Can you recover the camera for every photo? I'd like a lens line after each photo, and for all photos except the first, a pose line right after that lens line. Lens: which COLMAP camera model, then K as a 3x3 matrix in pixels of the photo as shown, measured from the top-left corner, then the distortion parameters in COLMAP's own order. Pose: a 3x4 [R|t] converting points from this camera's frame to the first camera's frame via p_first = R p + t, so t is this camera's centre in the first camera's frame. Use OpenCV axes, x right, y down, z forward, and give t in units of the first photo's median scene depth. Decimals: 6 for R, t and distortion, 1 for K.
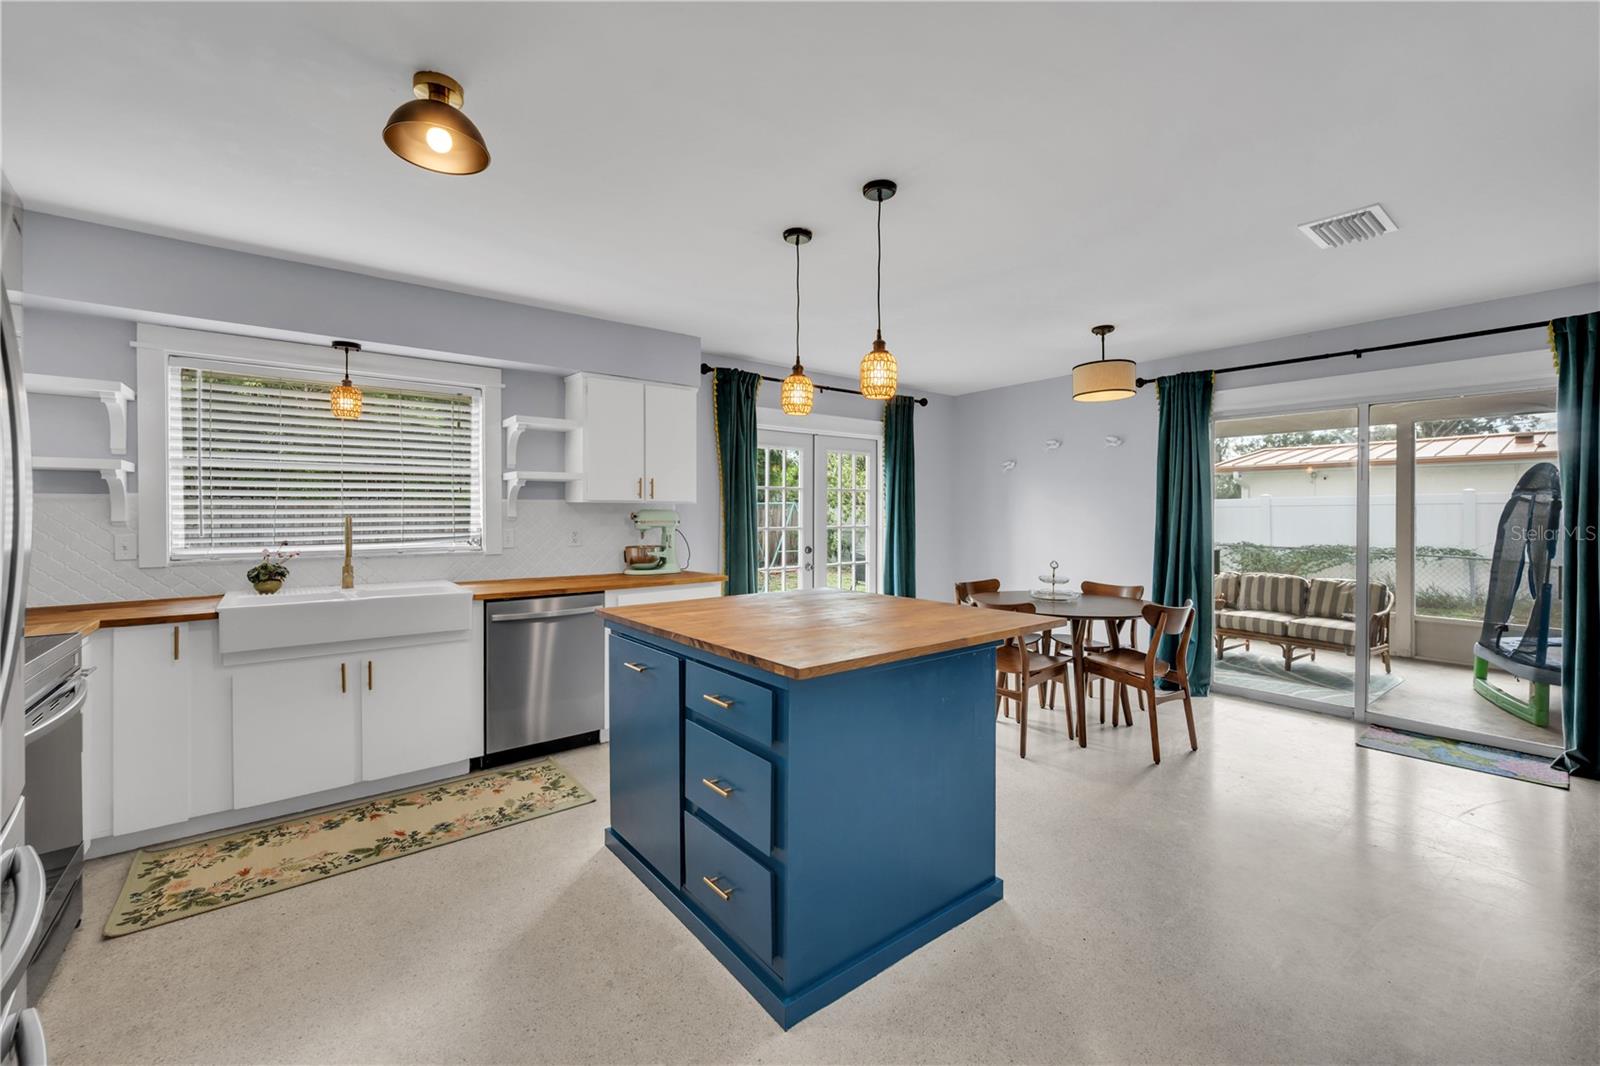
lens RADIAL K [[657.9, 0, 749.1], [0, 657.9, 510.9], [0, 0, 1]] dist [-0.002174, 0.000584]
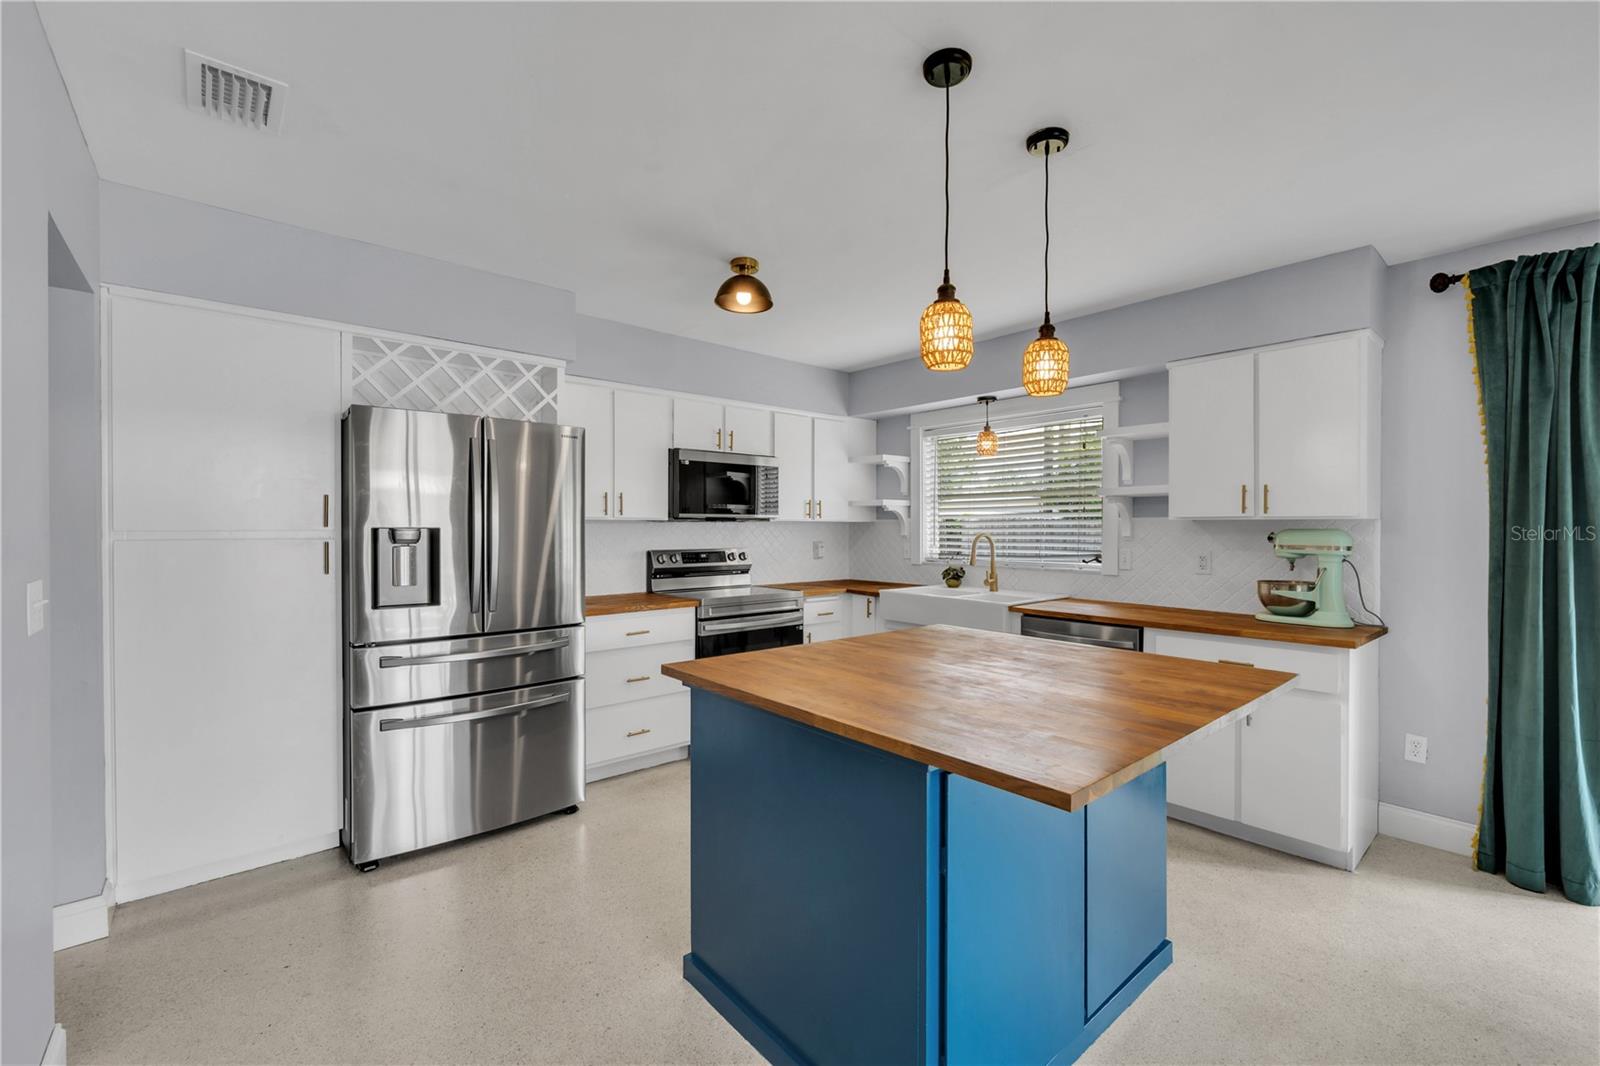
lens RADIAL K [[663.3, 0, 841.5], [0, 663.3, 533.4], [0, 0, 1]] dist [-0.008709, 0.000057]
pose [[0.095536, 0.007701, -0.995396, 0.506894], [-0.002381, 0.999969, 0.007508, -0.001512], [0.995423, 0.001653, 0.095552, 0.479730]]
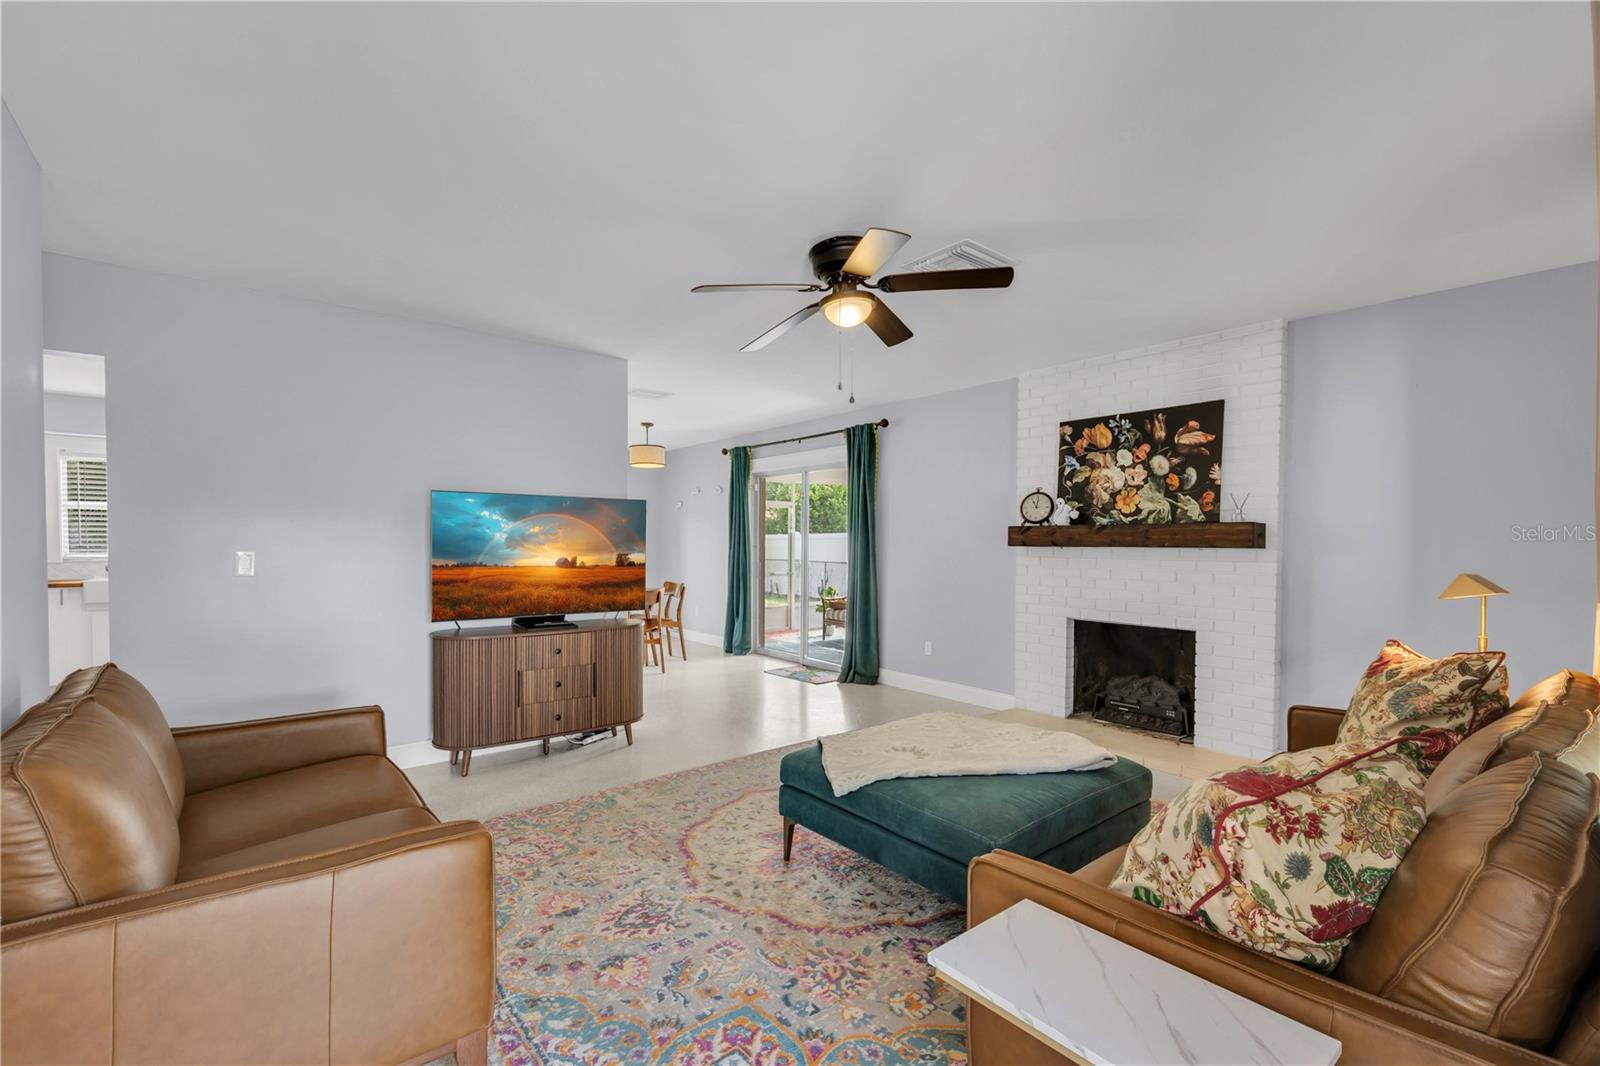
lens RADIAL K [[681.3, 0, 775.5], [0, 681.3, 539.3], [0, 0, 1]] dist [0.034306, 0.000123]
pose [[0.999997, 0.001865, -0.001316, 0.811593], [-0.001869, 0.999993, -0.003200, 0.010485], [0.001310, 0.003202, 0.999994, -0.718397]]
